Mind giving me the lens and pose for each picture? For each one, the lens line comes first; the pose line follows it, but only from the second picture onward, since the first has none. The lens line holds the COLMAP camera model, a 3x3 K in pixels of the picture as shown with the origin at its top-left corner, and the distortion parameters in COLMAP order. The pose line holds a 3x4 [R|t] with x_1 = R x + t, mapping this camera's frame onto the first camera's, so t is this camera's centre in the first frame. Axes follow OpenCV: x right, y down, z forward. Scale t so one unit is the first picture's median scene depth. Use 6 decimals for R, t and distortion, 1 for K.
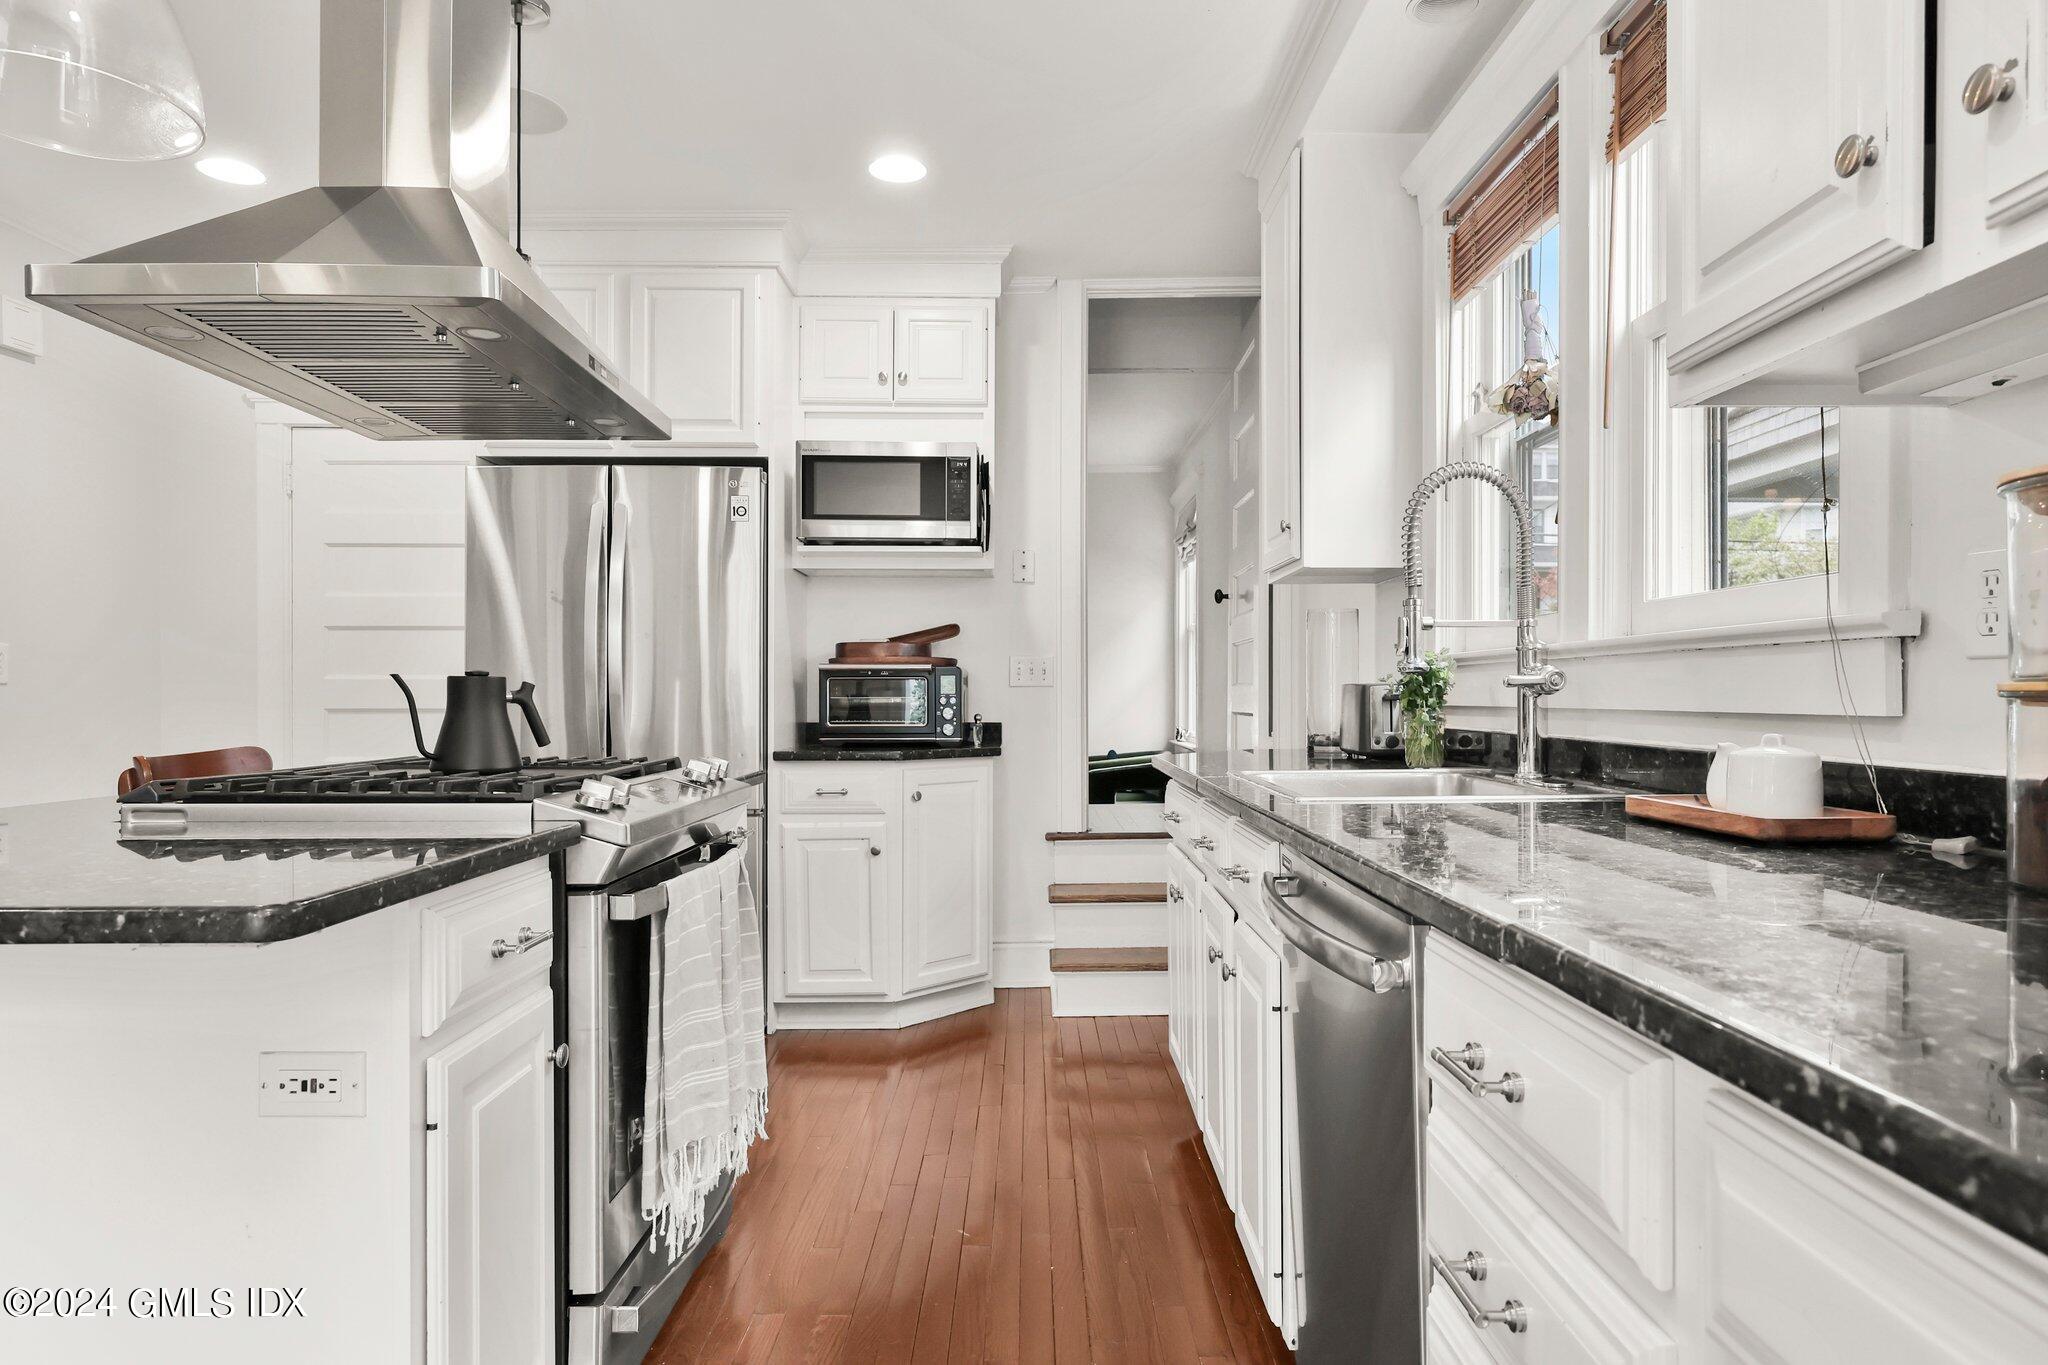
lens RADIAL K [[1226.6, 0, 1028.7], [0, 1226.6, 693.1], [0, 0, 1]] dist [0.005034, 0.000379]
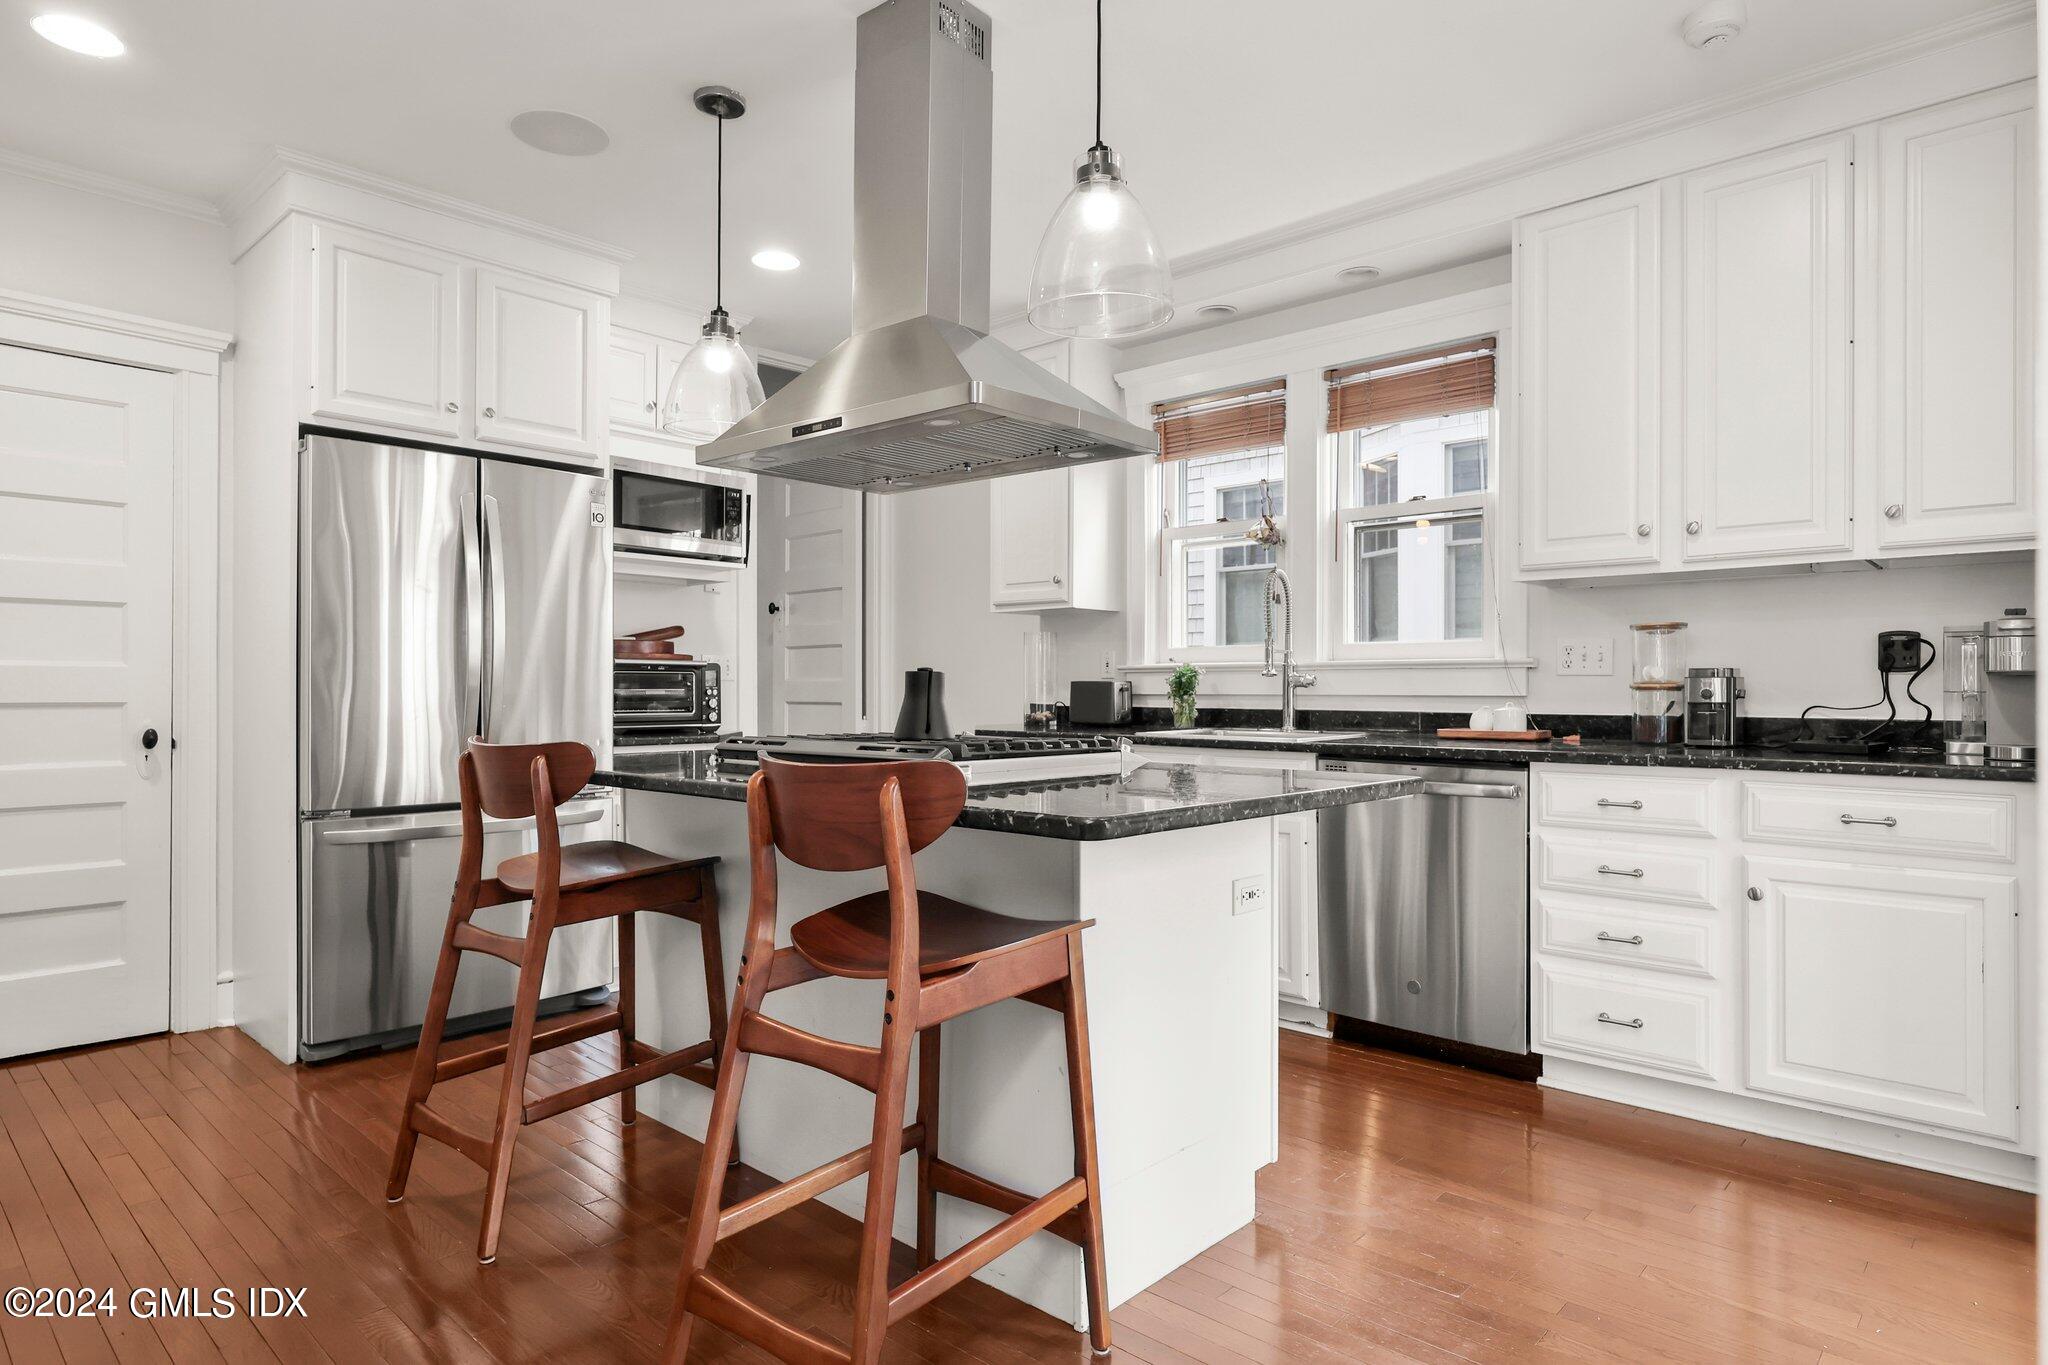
lens RADIAL K [[1123.2, 0, 1023.9], [0, 1123.2, 680.8], [0, 0, 1]] dist [0.001787, 0.000092]
pose [[0.680832, 0.005967, 0.732415, -0.689111], [-0.002789, 0.999981, -0.005555, 0.000529], [-0.732434, 0.001740, 0.680835, 0.047083]]
